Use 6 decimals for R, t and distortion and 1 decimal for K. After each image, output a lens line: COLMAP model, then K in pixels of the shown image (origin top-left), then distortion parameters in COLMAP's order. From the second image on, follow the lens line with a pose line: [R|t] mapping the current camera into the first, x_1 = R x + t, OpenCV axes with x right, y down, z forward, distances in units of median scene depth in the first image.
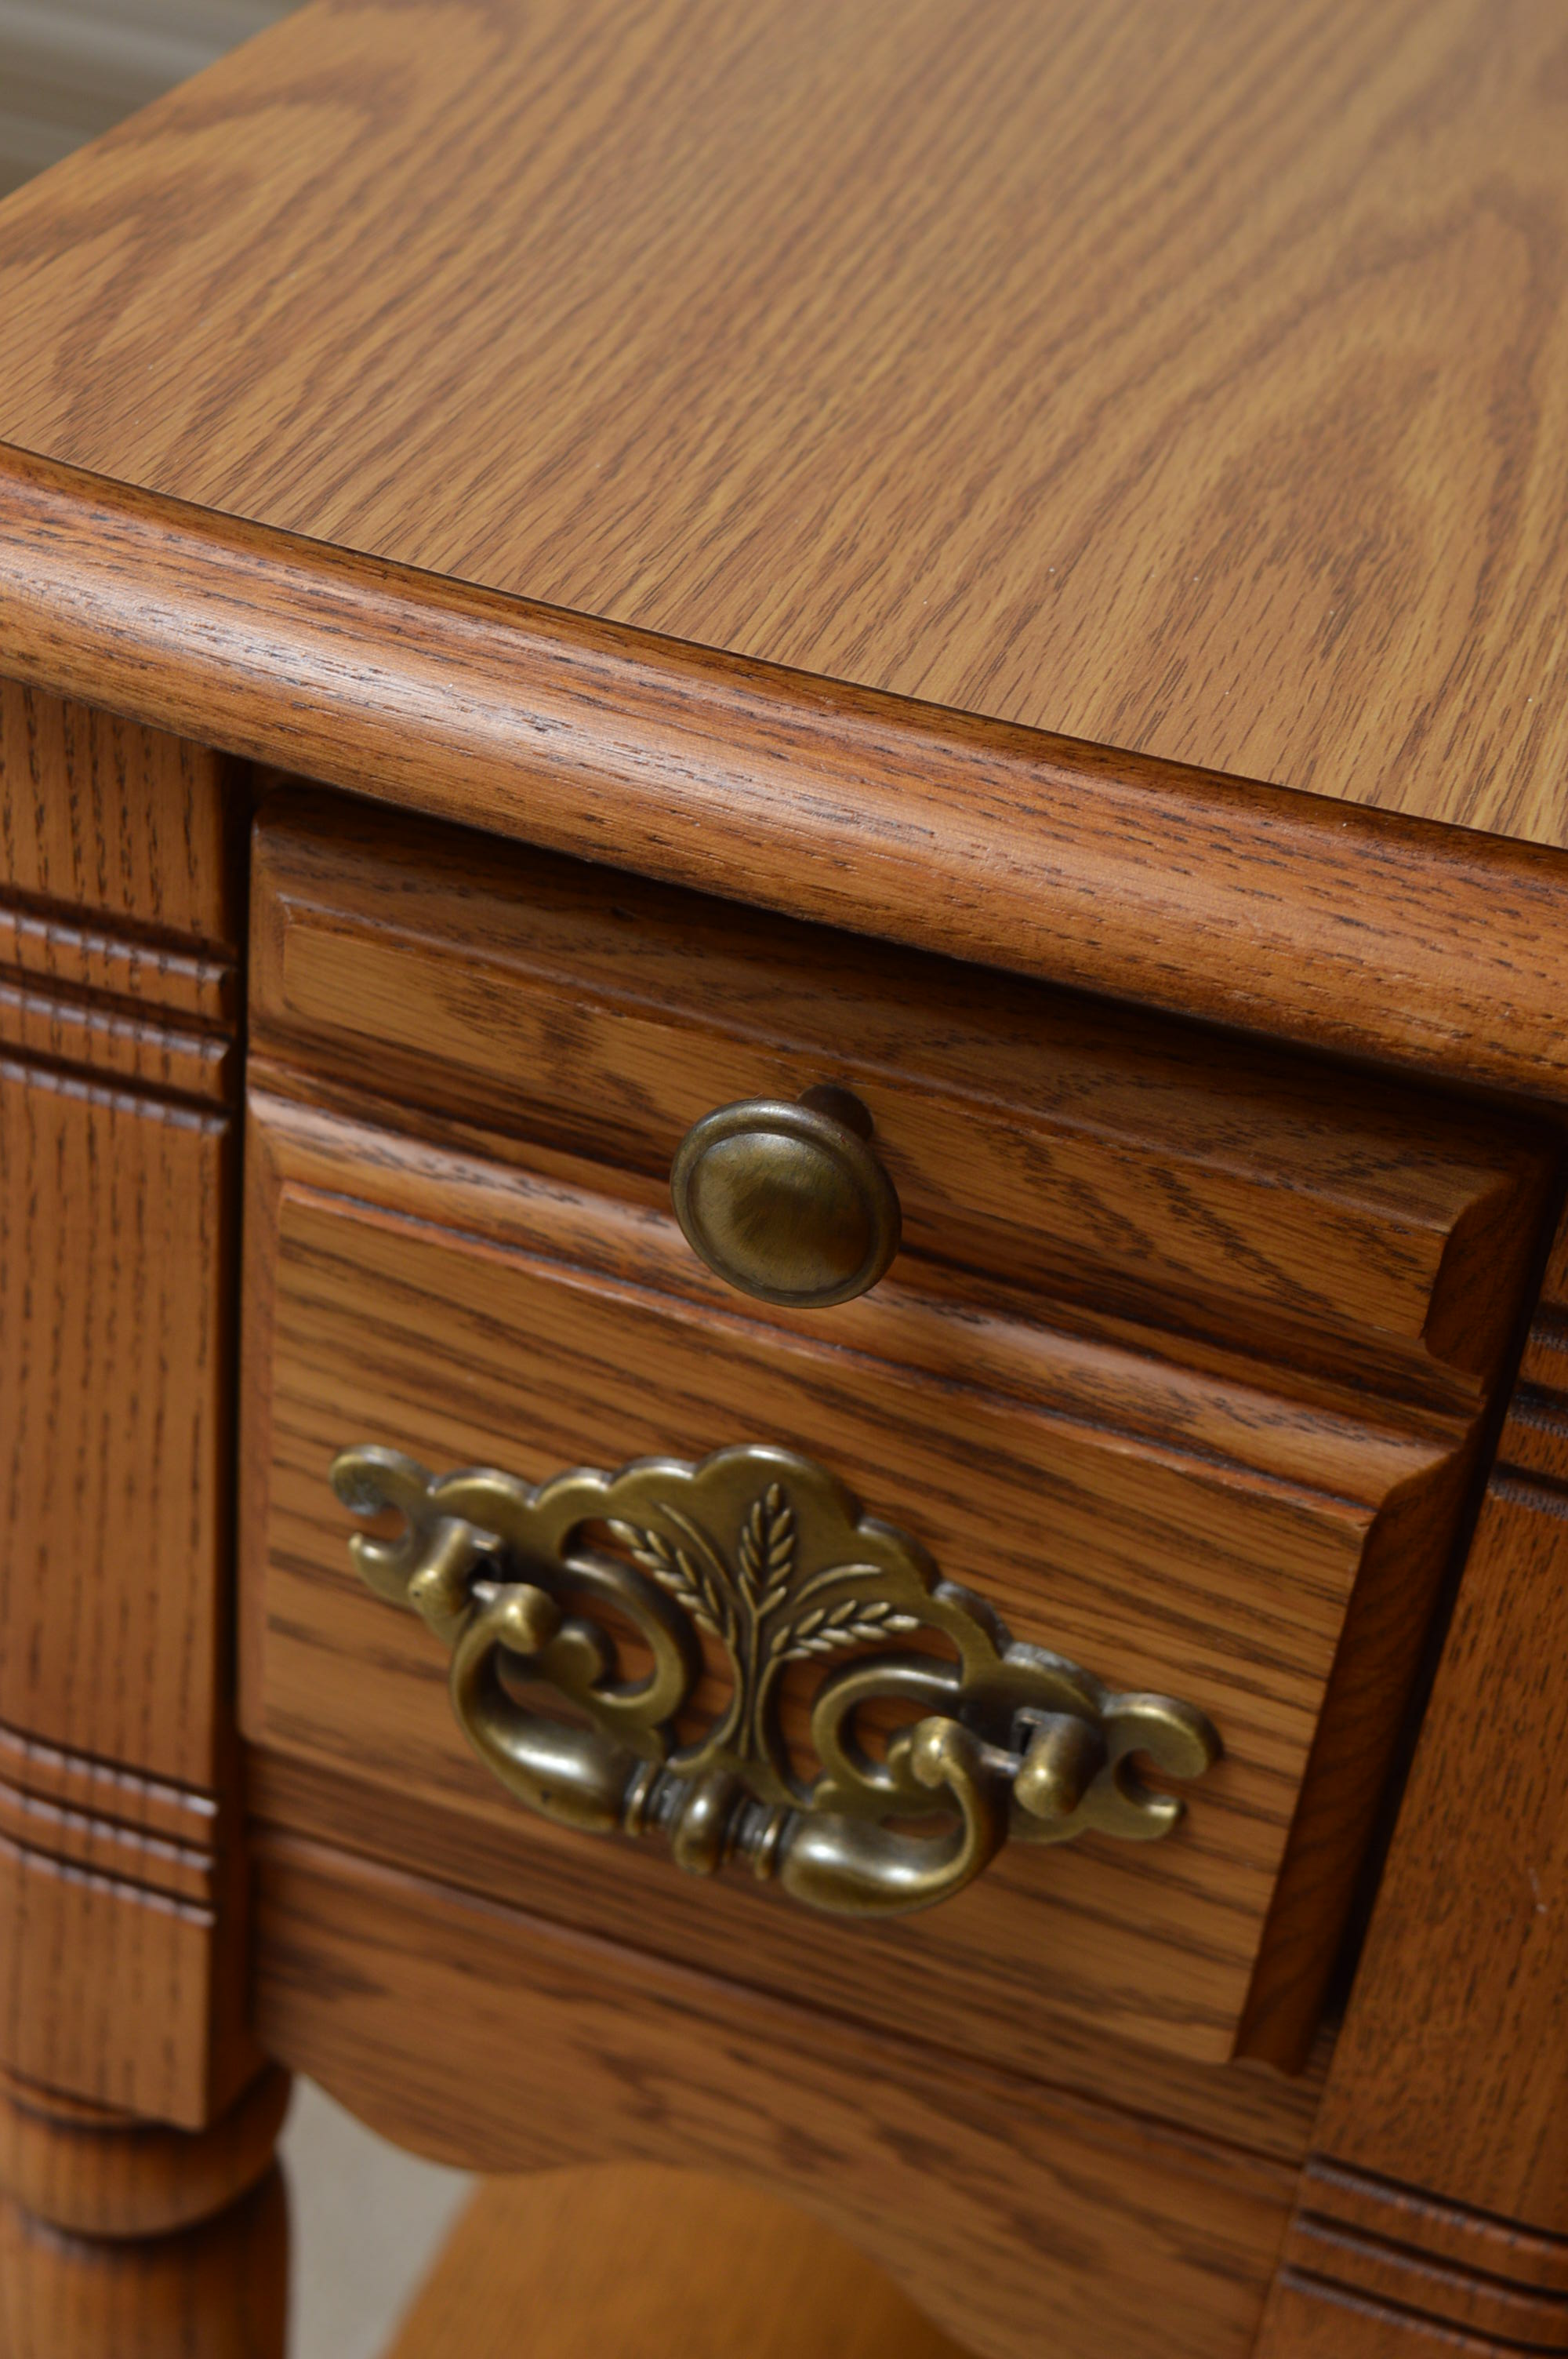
lens RADIAL K [[3611.4, 0, 784.0], [0, 3611.4, 1179.5], [0, 0, 1]] dist [0.001473, 0.021312]
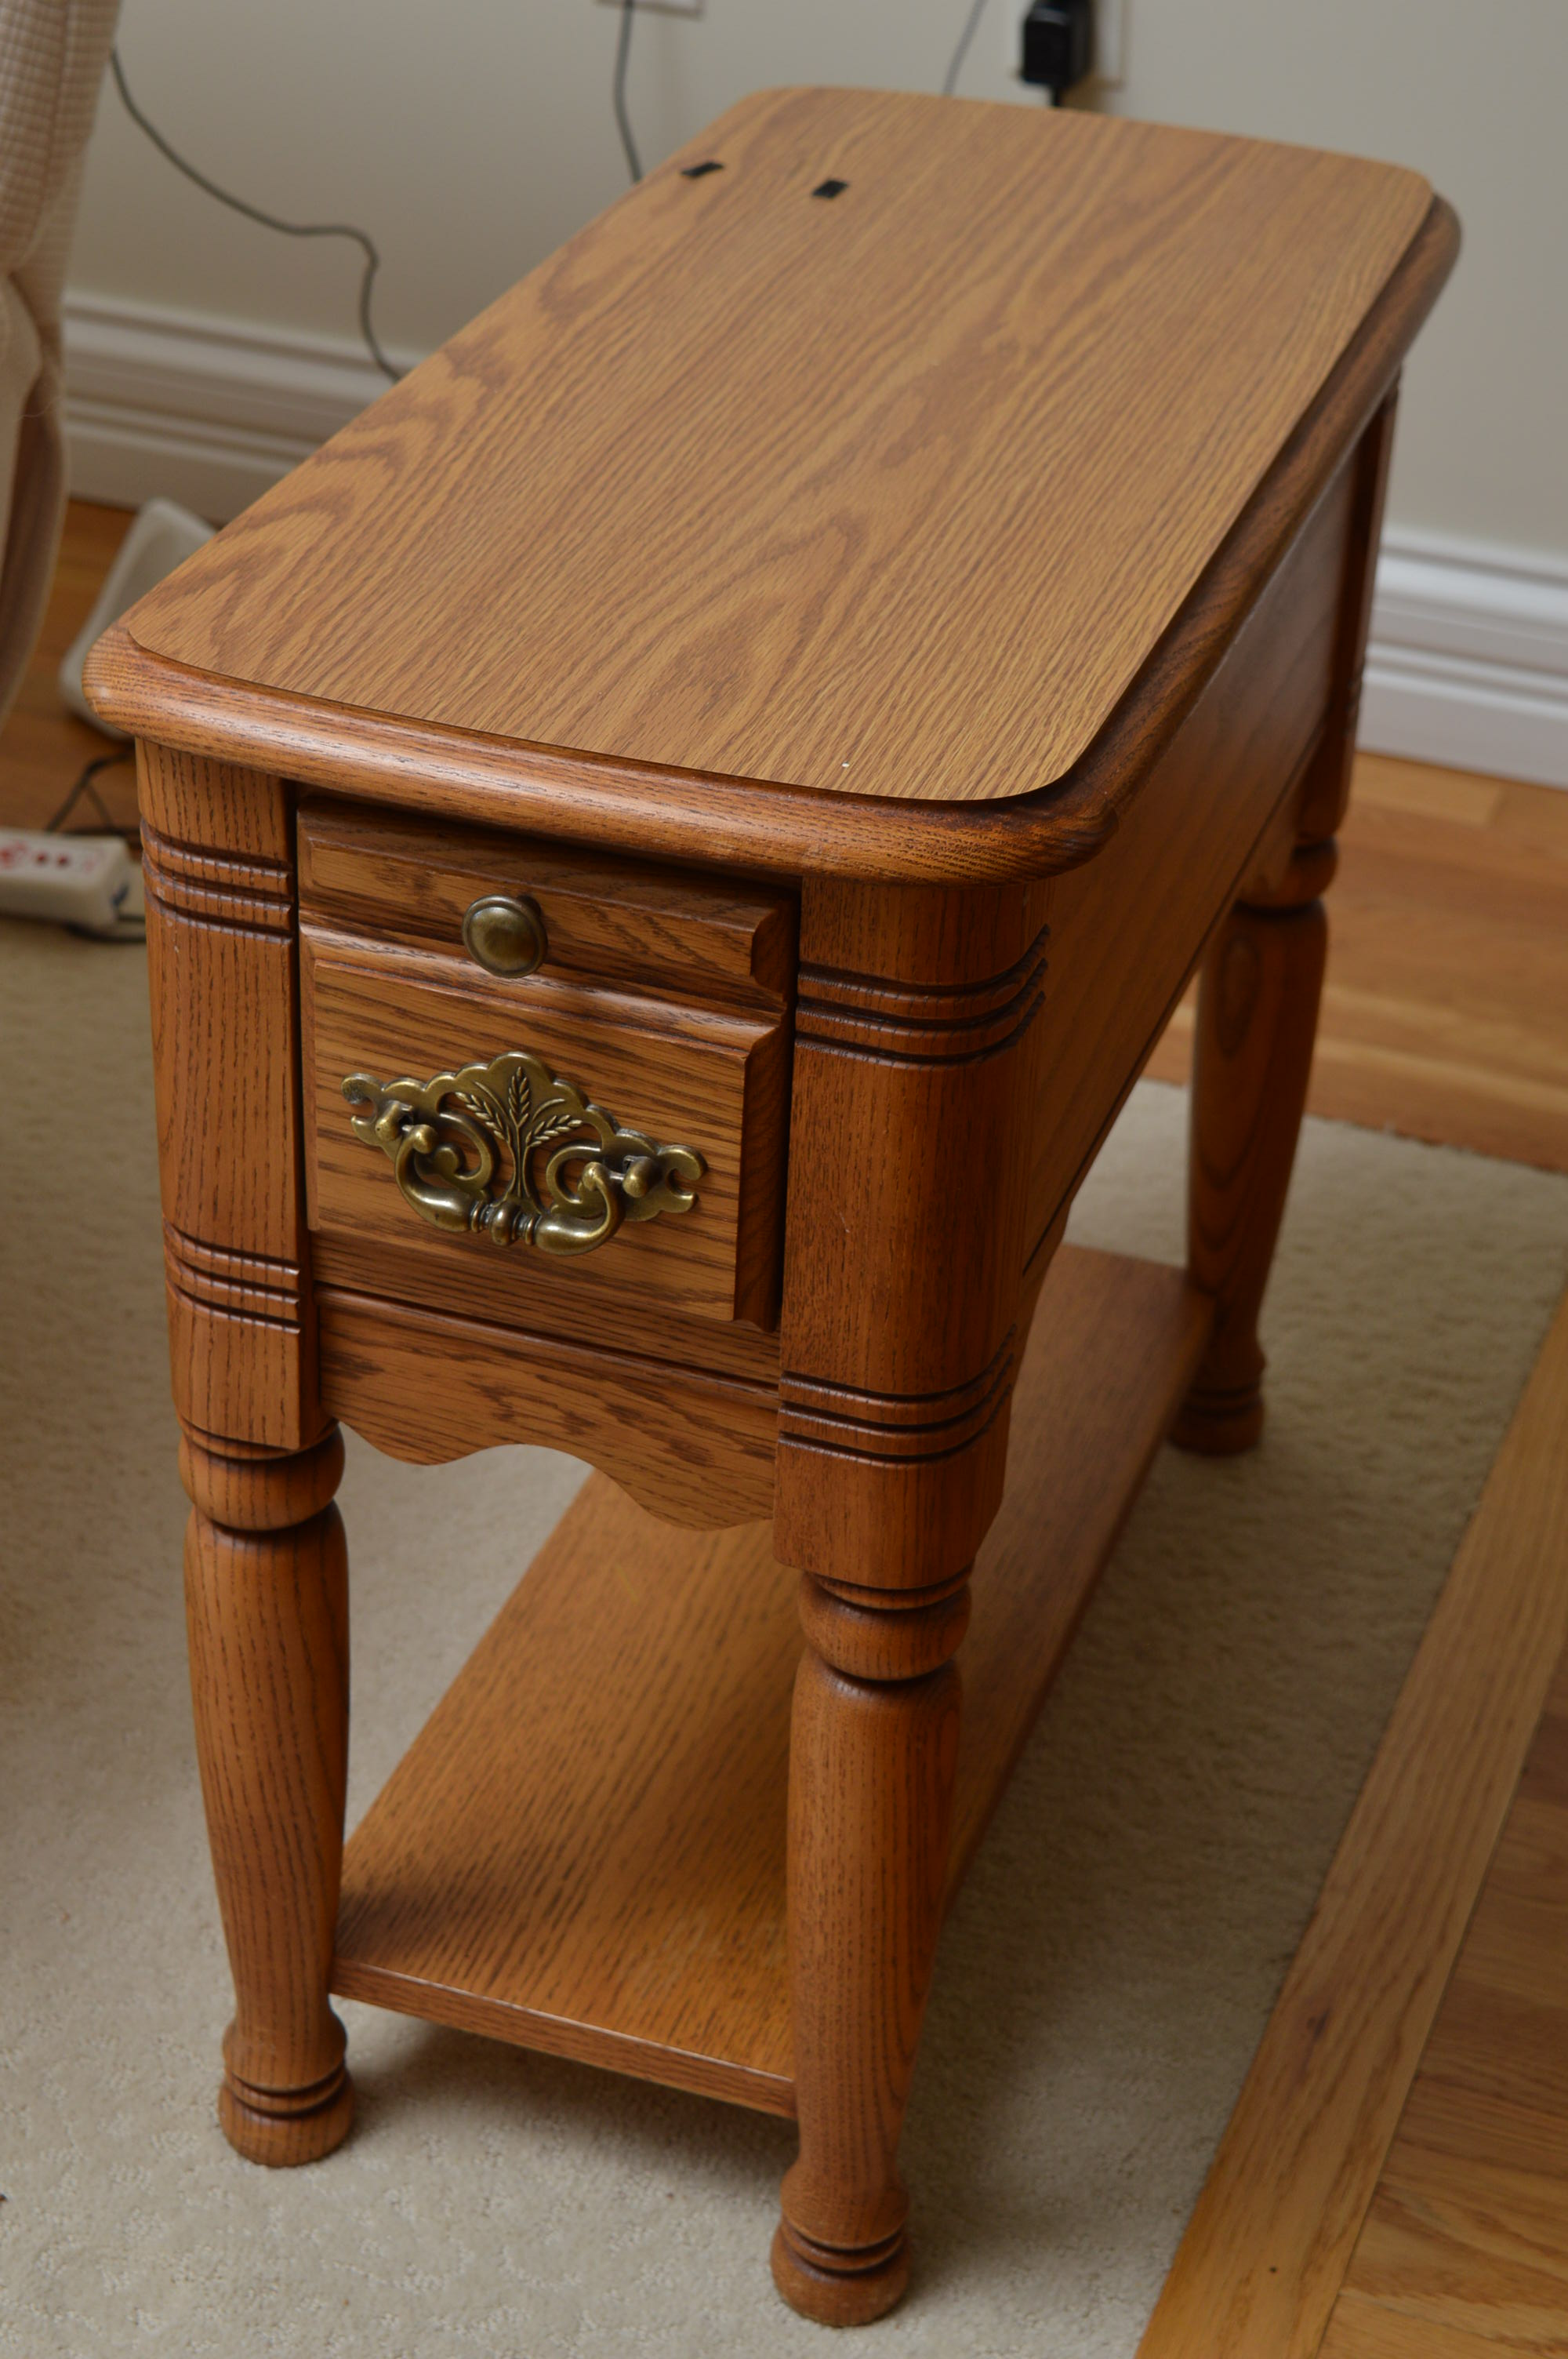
lens RADIAL K [[4077.8, 0, 784.0], [0, 4077.8, 1179.5], [0, 0, 1]] dist [0.038462, 0.127617]
pose [[0.998249, -0.052792, -0.026670, 0.238415], [0.050956, 0.996560, -0.065354, 0.338287], [0.030028, 0.063881, 0.997506, -1.698986]]
